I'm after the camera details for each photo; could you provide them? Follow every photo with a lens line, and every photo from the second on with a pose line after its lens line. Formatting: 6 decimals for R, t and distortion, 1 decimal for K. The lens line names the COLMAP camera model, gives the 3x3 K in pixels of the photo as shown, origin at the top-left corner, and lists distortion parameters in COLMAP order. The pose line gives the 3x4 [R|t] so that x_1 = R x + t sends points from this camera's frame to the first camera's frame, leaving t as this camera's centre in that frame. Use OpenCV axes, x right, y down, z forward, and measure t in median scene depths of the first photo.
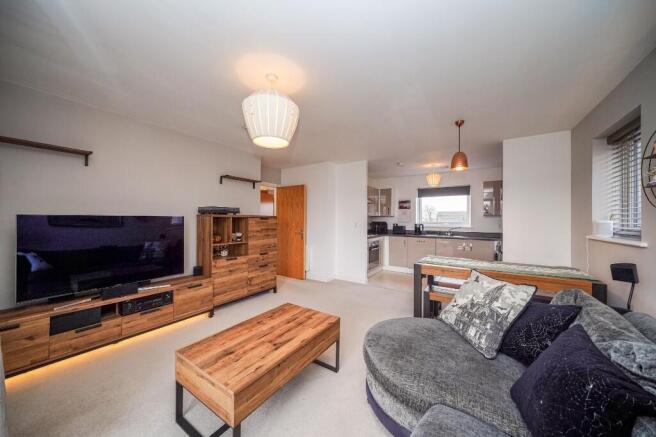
lens RADIAL K [[227.3, 0, 326.8], [0, 227.3, 220.7], [0, 0, 1]] dist [-0.000538, -0.000009]
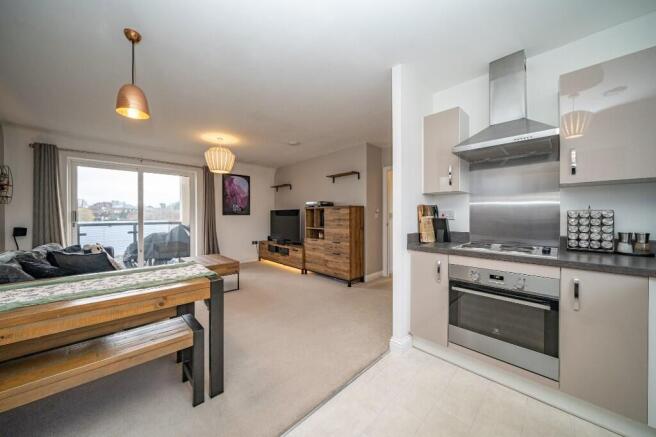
lens RADIAL K [[227.3, 0, 328.1], [0, 227.3, 216.4], [0, 0, 1]] dist [-0.000538, -0.000009]
pose [[-0.206837, 0.001610, -0.978374, 0.764698], [-0.000565, 0.999998, 0.001765, 0.023636], [0.978375, 0.000918, -0.206836, 1.182818]]
